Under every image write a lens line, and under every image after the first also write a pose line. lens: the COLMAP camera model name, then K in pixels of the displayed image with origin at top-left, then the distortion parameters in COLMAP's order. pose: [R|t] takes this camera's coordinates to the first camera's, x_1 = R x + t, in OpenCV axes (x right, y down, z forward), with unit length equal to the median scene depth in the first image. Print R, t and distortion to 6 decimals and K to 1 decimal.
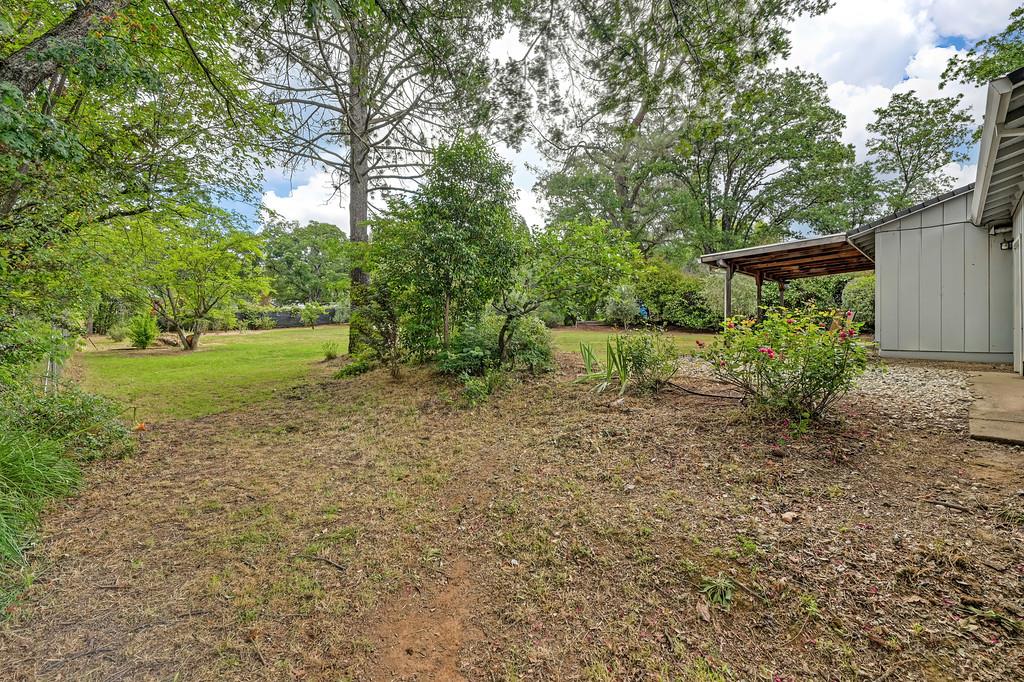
lens RADIAL K [[419.0, 0, 495.4], [0, 419.0, 318.6], [0, 0, 1]] dist [-0.001043, -0.000157]
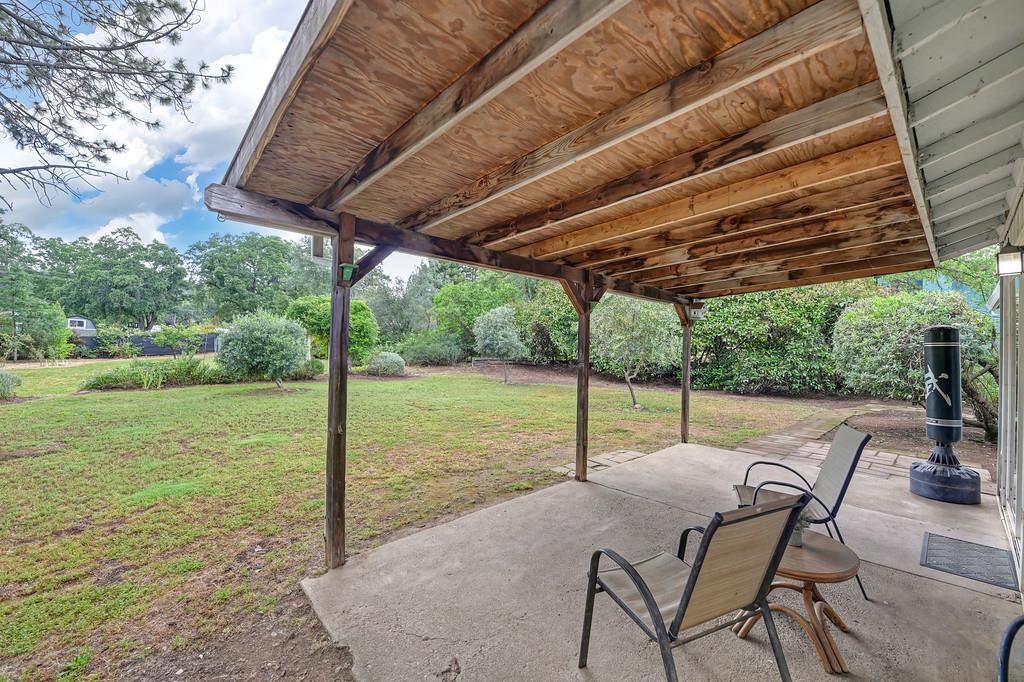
lens RADIAL K [[411.4, 0, 507.3], [0, 411.4, 338.5], [0, 0, 1]] dist [0.000135, -0.000230]
pose [[0.999897, 0.013971, 0.003356, 0.352127], [-0.013955, 0.999891, -0.004752, -0.033912], [-0.003422, 0.004704, 0.999983, 0.411987]]
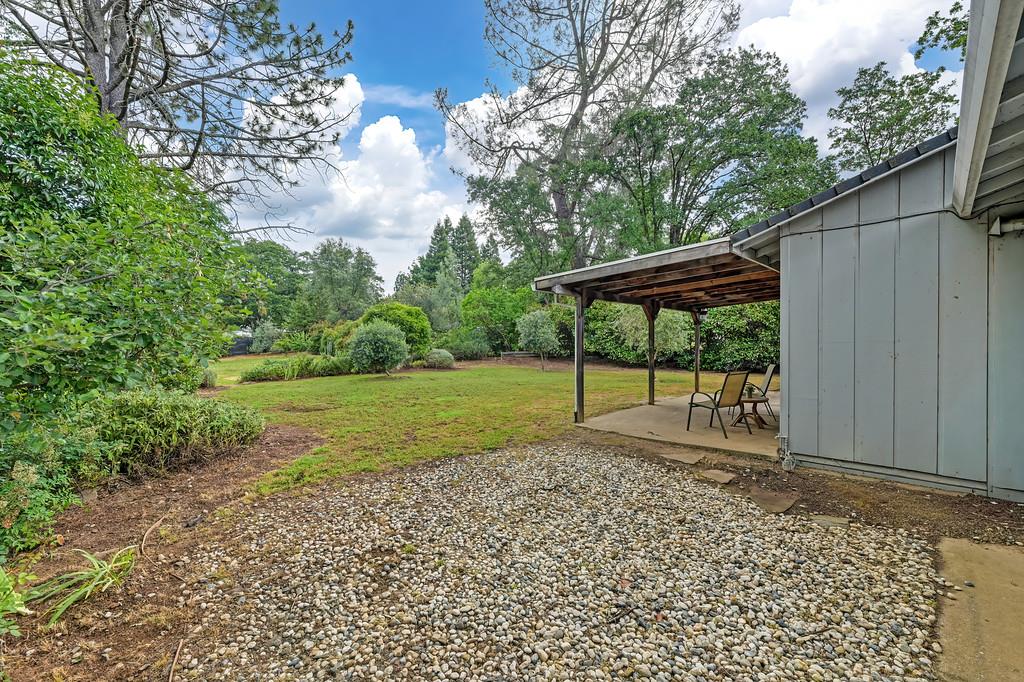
lens RADIAL K [[425.3, 0, 494.7], [0, 425.3, 346.0], [0, 0, 1]] dist [-0.000126, 0.000331]
pose [[0.999535, -0.013324, 0.027432, 0.220257], [0.012785, 0.999724, 0.019720, -0.033432], [-0.027687, -0.019360, 0.999429, 0.193400]]
